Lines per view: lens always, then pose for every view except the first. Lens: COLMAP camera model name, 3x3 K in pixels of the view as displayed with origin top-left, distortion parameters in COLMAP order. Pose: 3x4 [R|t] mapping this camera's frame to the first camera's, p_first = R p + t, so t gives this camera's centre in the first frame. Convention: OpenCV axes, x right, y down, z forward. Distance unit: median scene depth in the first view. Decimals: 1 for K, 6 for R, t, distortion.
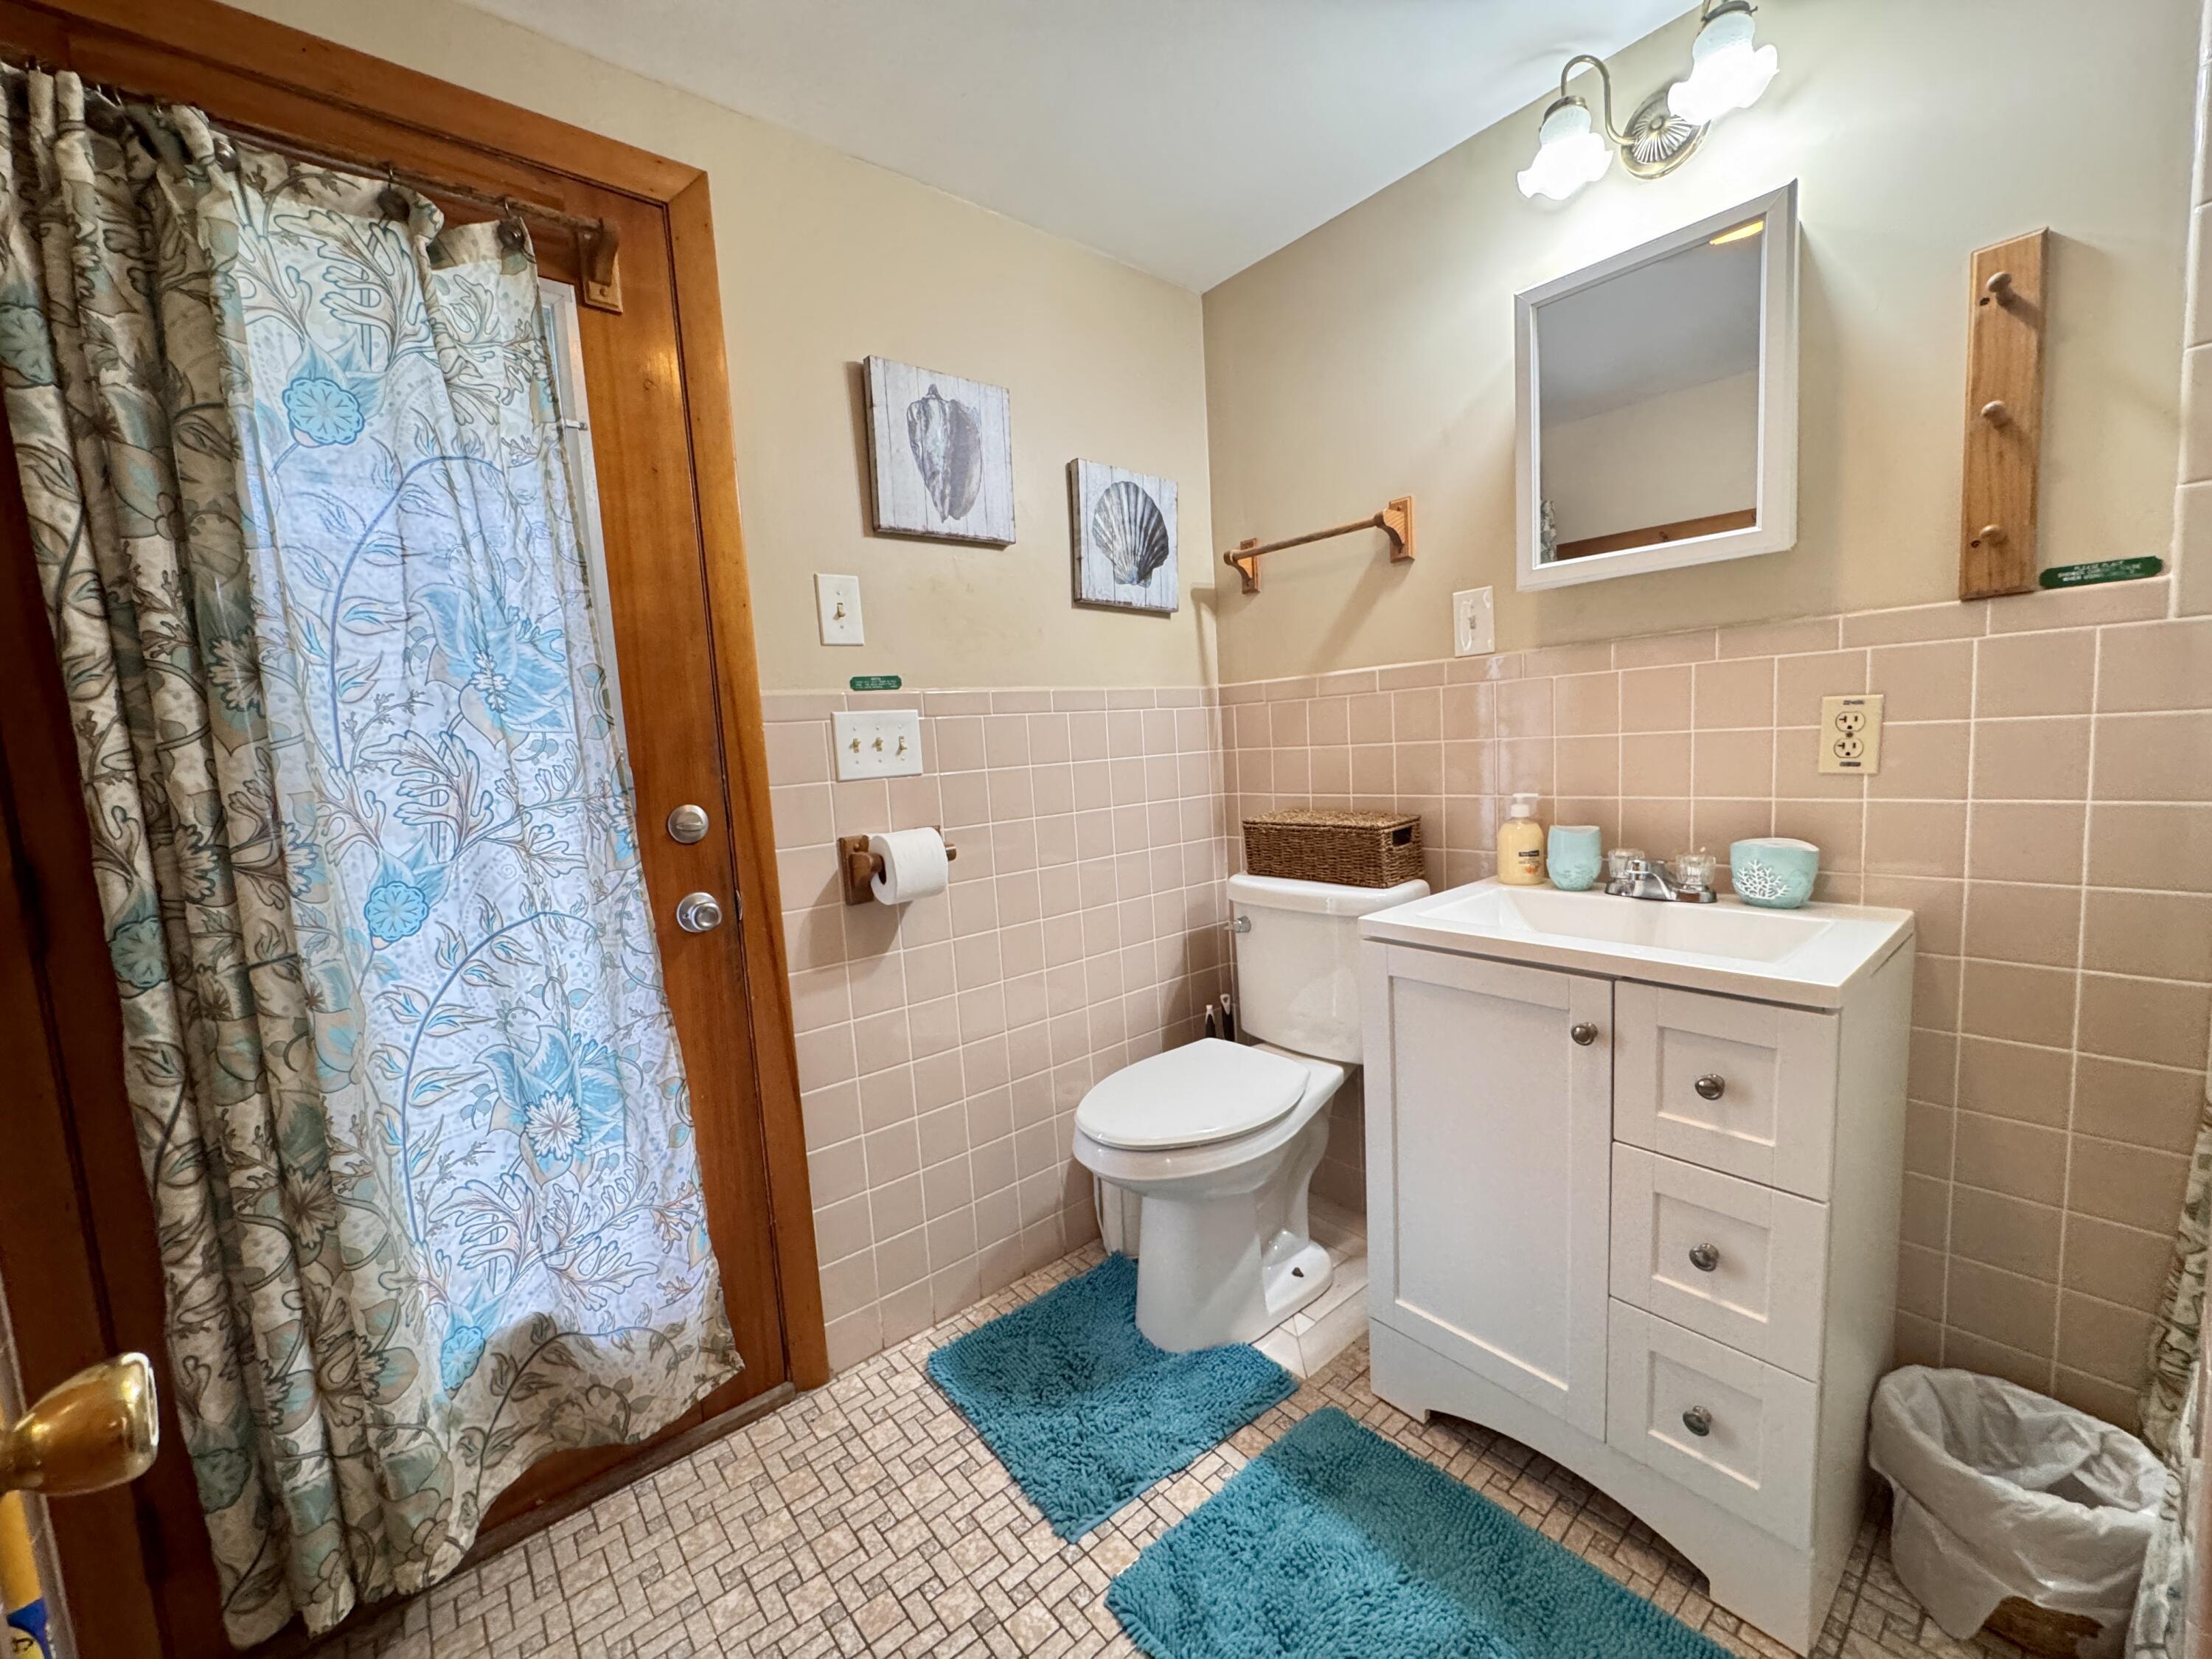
lens RADIAL K [[880.8, 0, 1103.6], [0, 880.8, 826.5], [0, 0, 1]] dist [-0.004382, 0.001141]
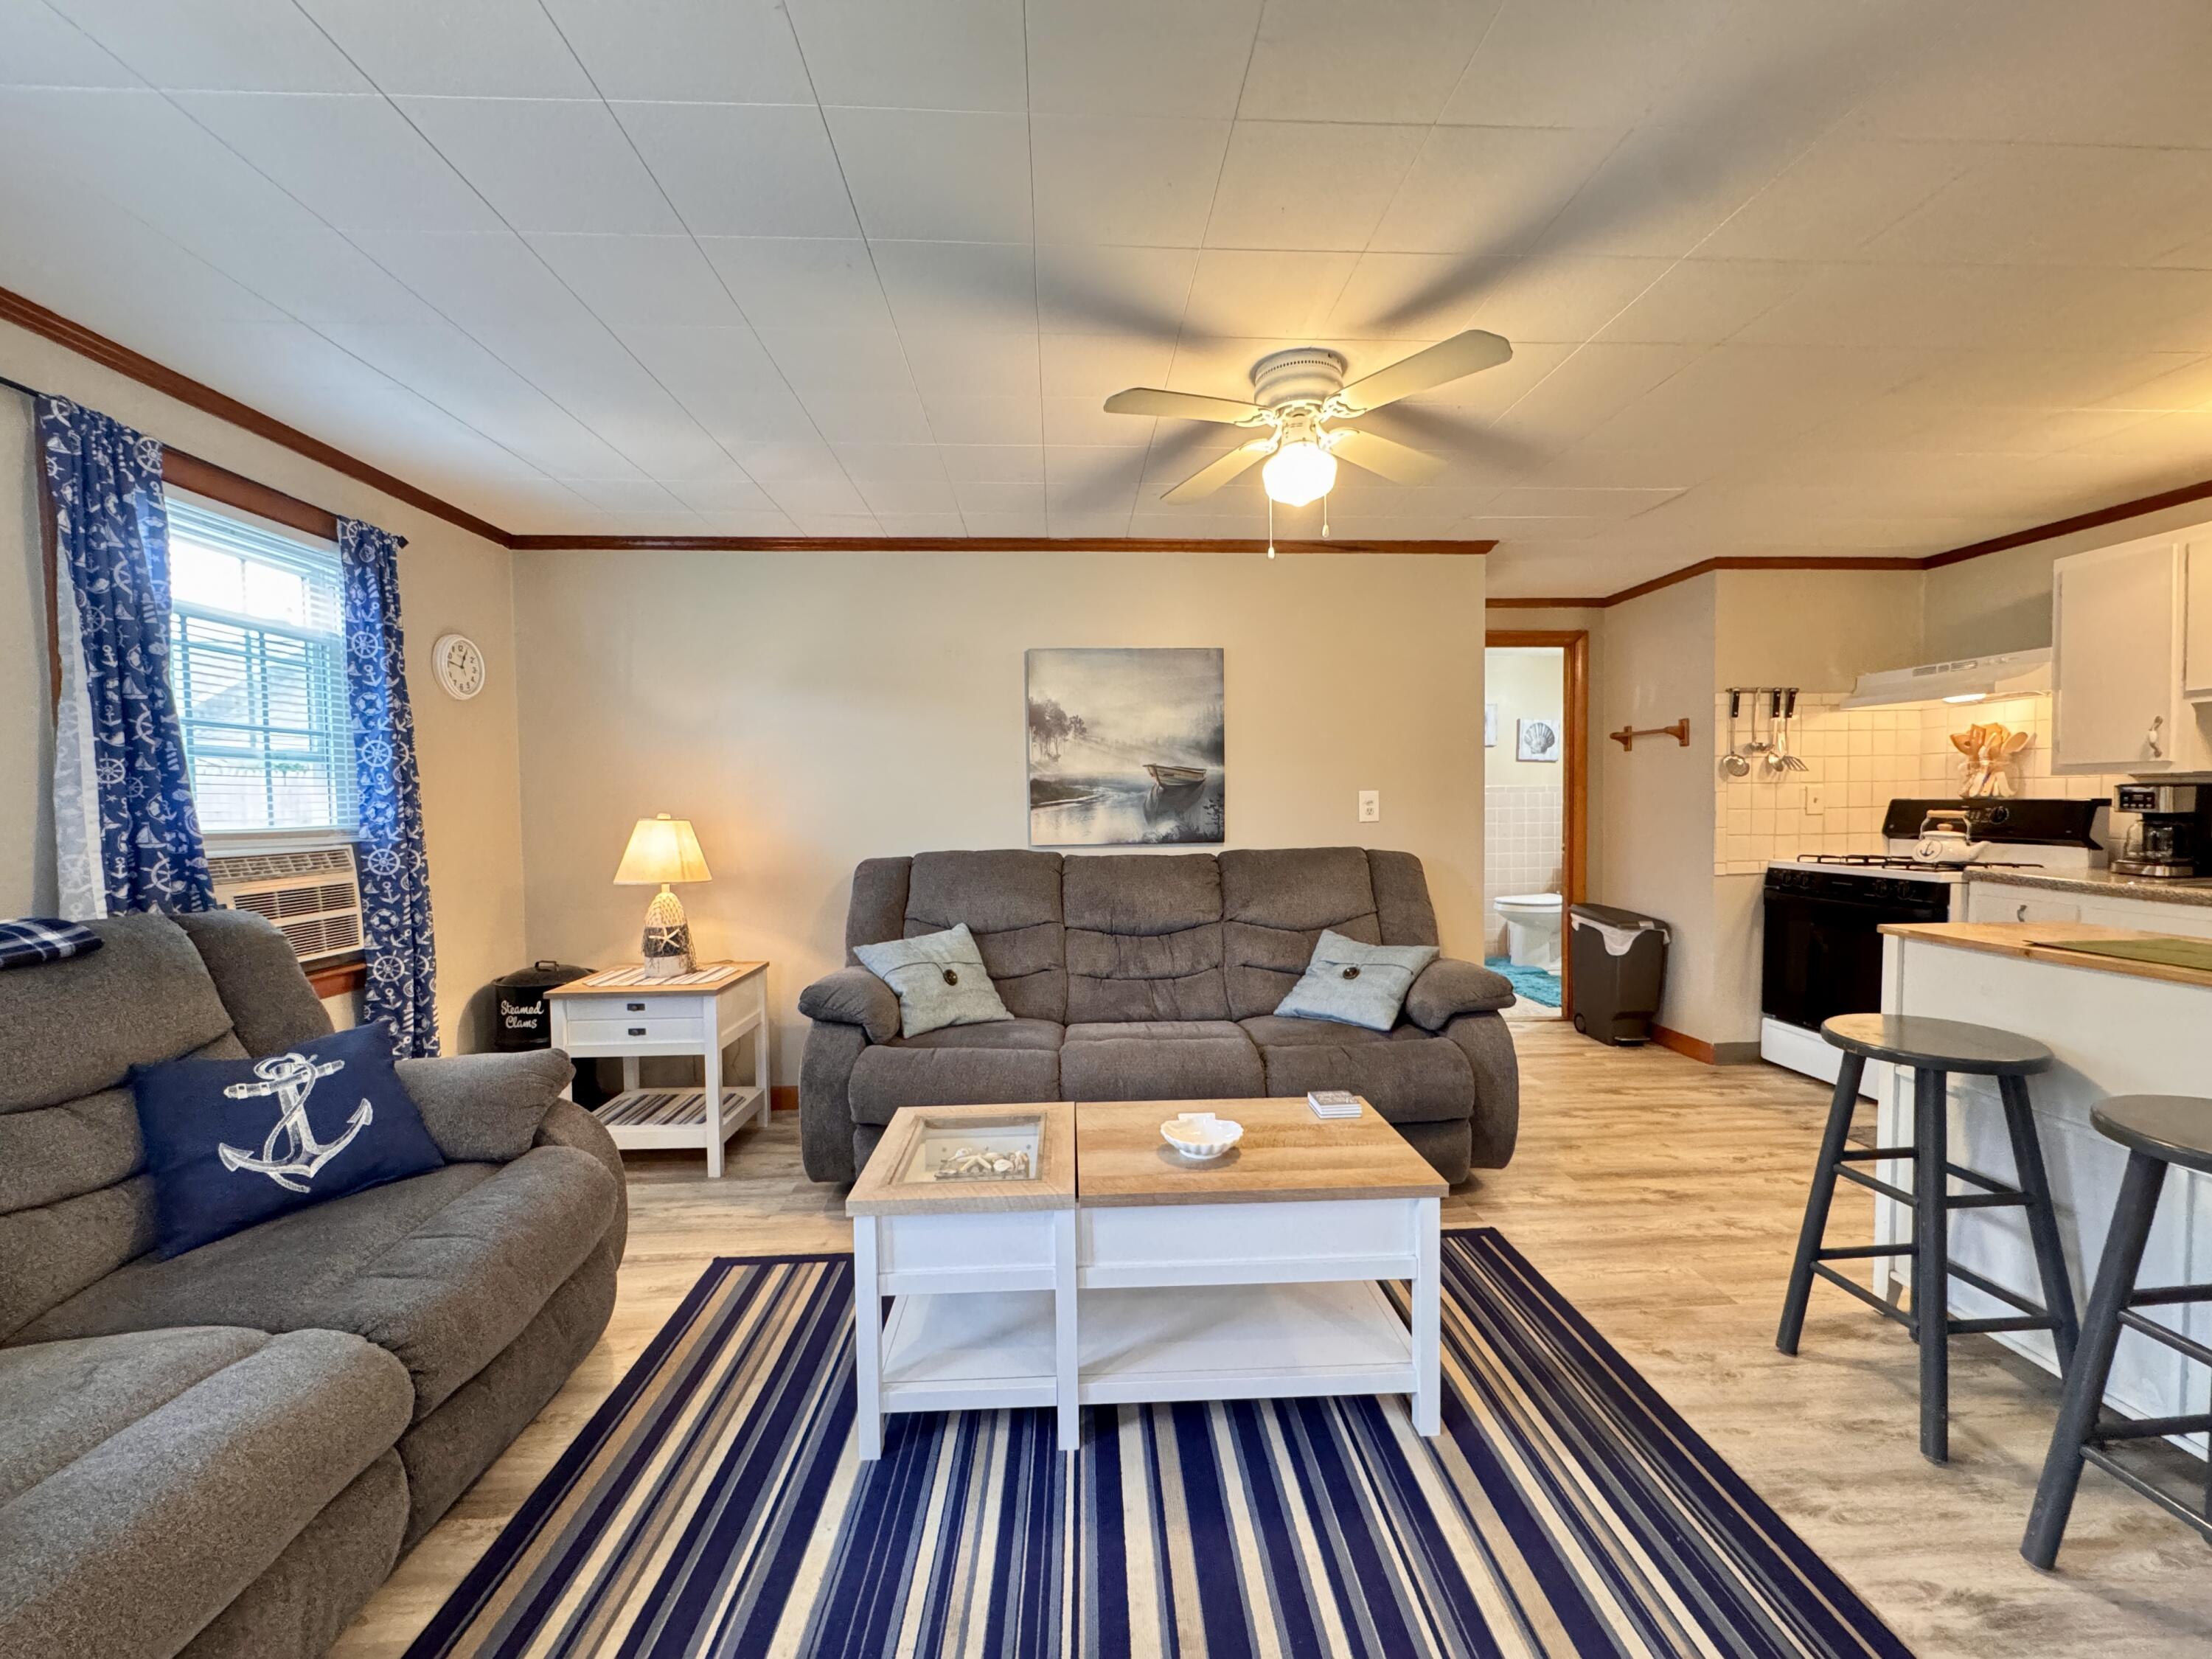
lens RADIAL K [[880.8, 0, 1104.1], [0, 880.8, 829.8], [0, 0, 1]] dist [-0.004382, 0.001141]
pose [[0.803472, 0.069081, -0.591321, 0.645736], [-0.098587, 0.994971, -0.017720, 0.204669], [0.587123, 0.072534, 0.806242, -2.385844]]
